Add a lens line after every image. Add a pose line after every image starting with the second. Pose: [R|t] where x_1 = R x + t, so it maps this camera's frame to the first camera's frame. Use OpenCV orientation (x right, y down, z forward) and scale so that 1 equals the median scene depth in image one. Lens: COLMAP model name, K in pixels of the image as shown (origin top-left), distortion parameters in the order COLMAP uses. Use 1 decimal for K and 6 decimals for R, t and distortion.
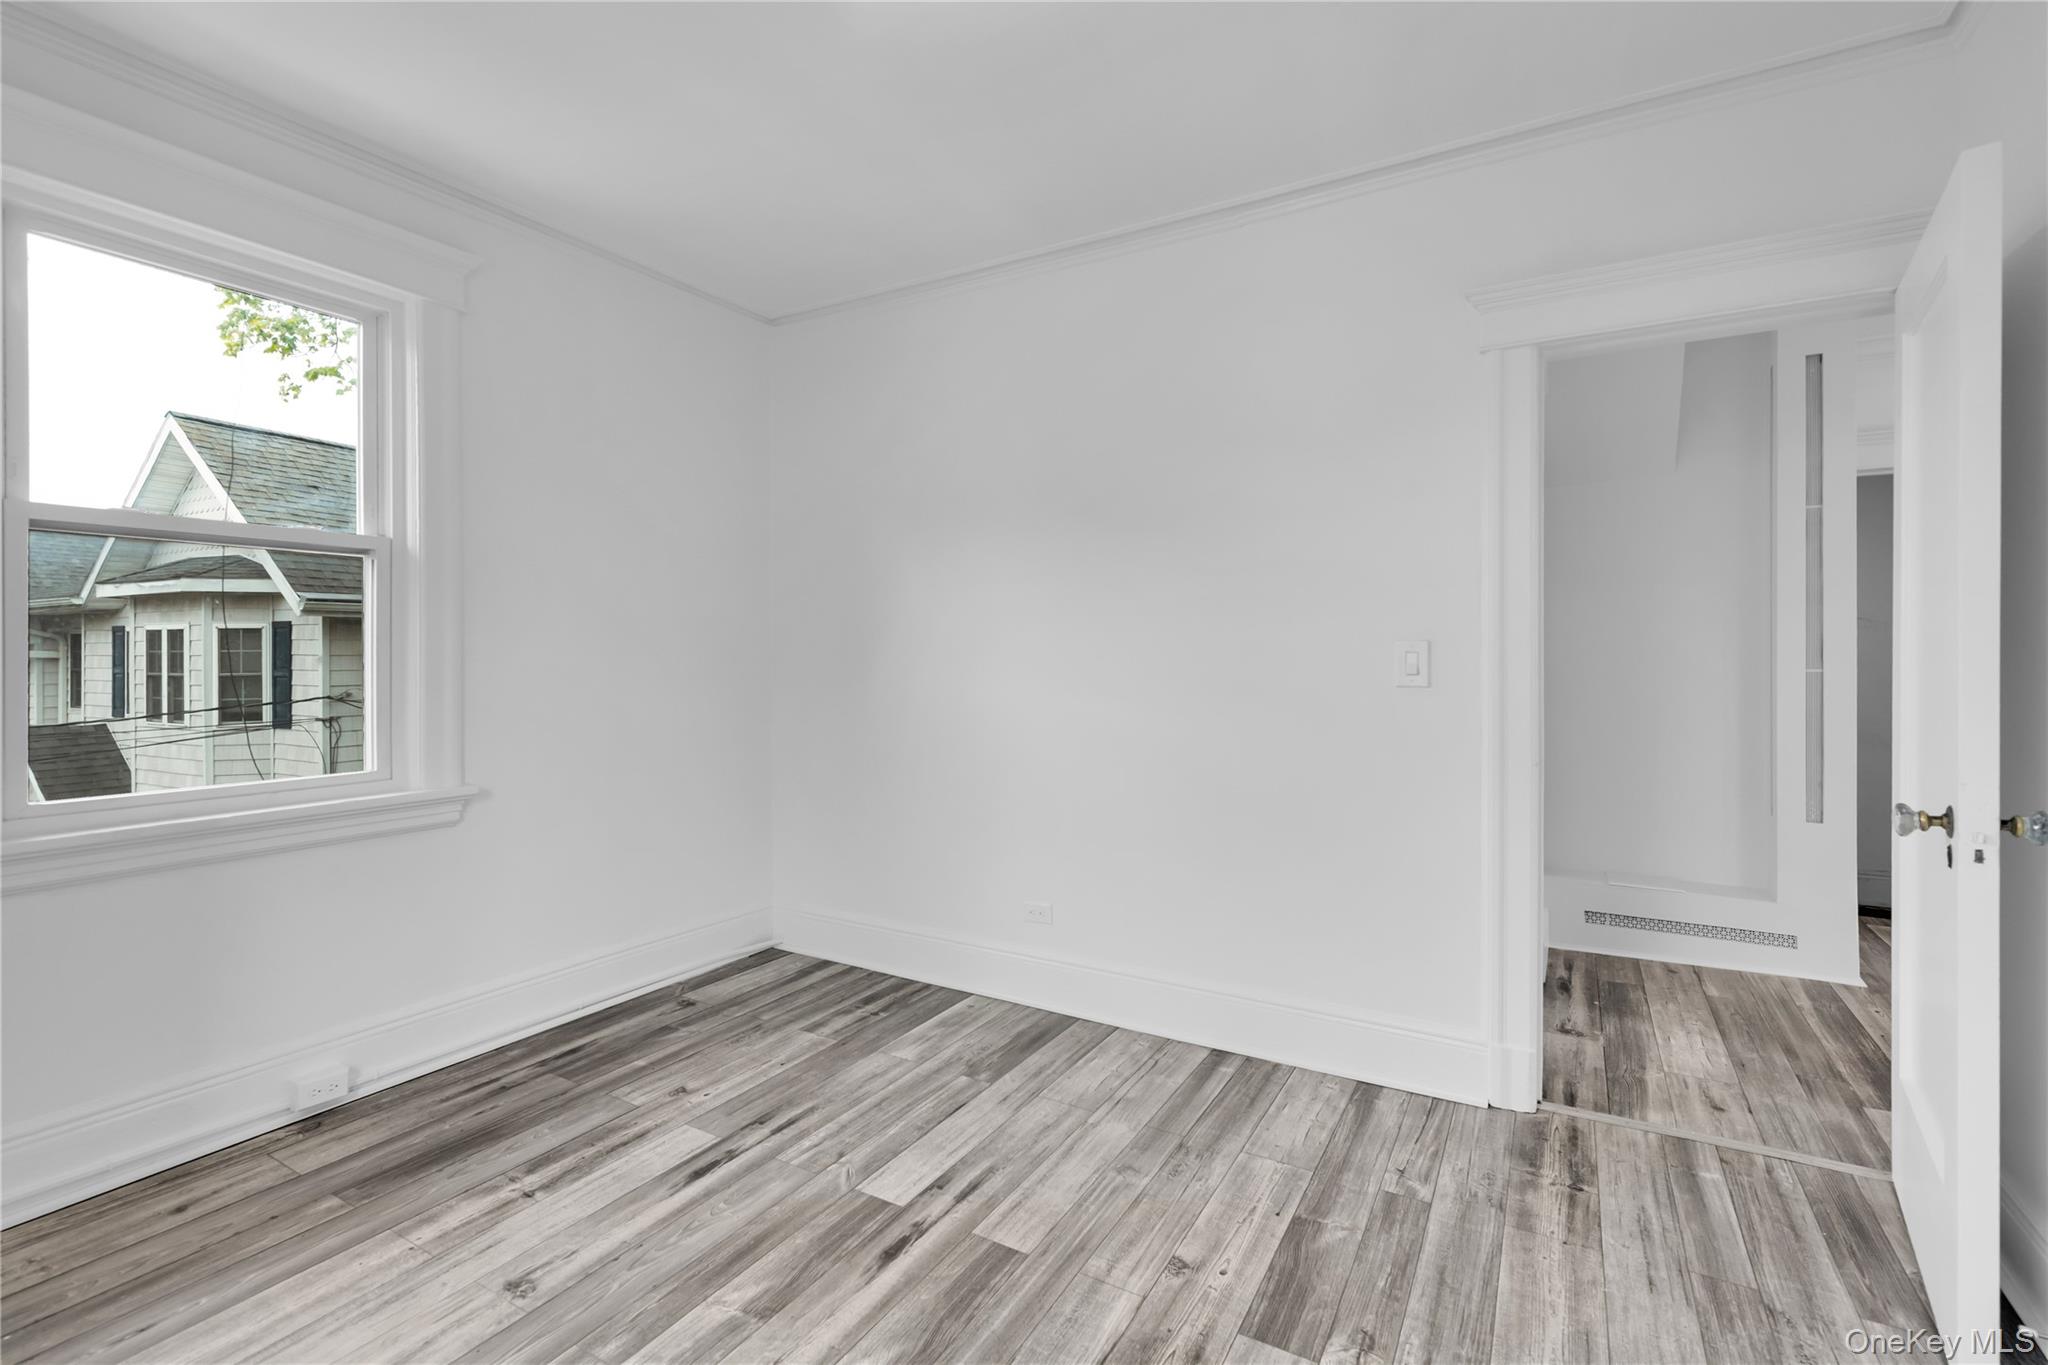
lens RADIAL K [[920.5, 0, 1028.4], [0, 920.5, 653.8], [0, 0, 1]] dist [0.001781, 0.001051]
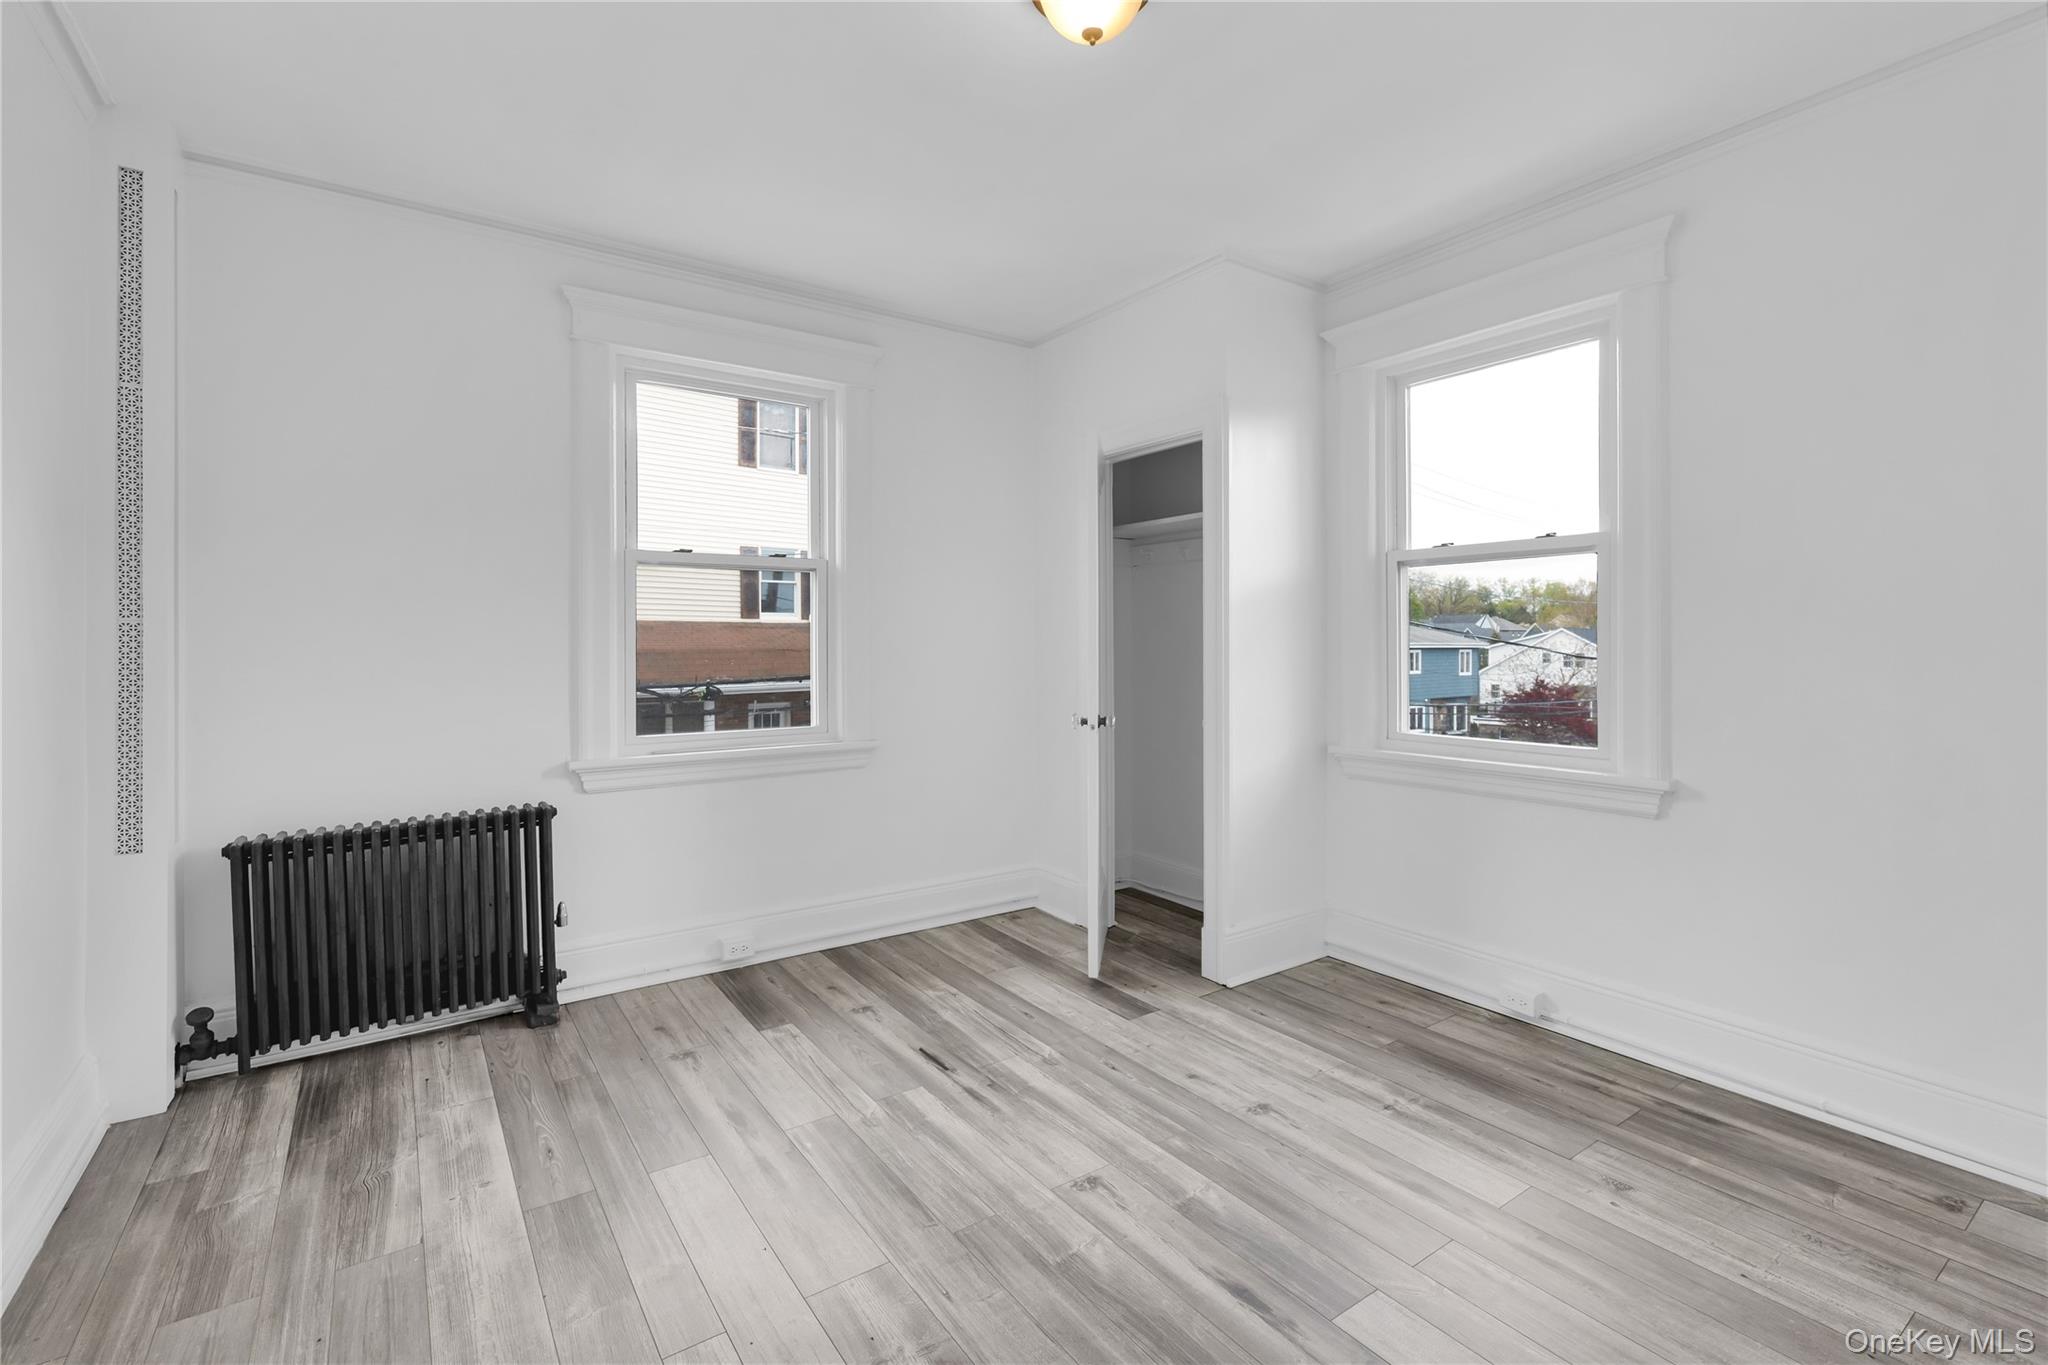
lens RADIAL K [[920.5, 0, 1028.4], [0, 920.5, 653.8], [0, 0, 1]] dist [0.001781, 0.001051]
pose [[-0.420454, 0.011642, -0.907239, 0.629103], [0.001669, 0.999926, 0.012058, 0.002010], [0.907312, 0.003556, -0.420442, 0.977241]]
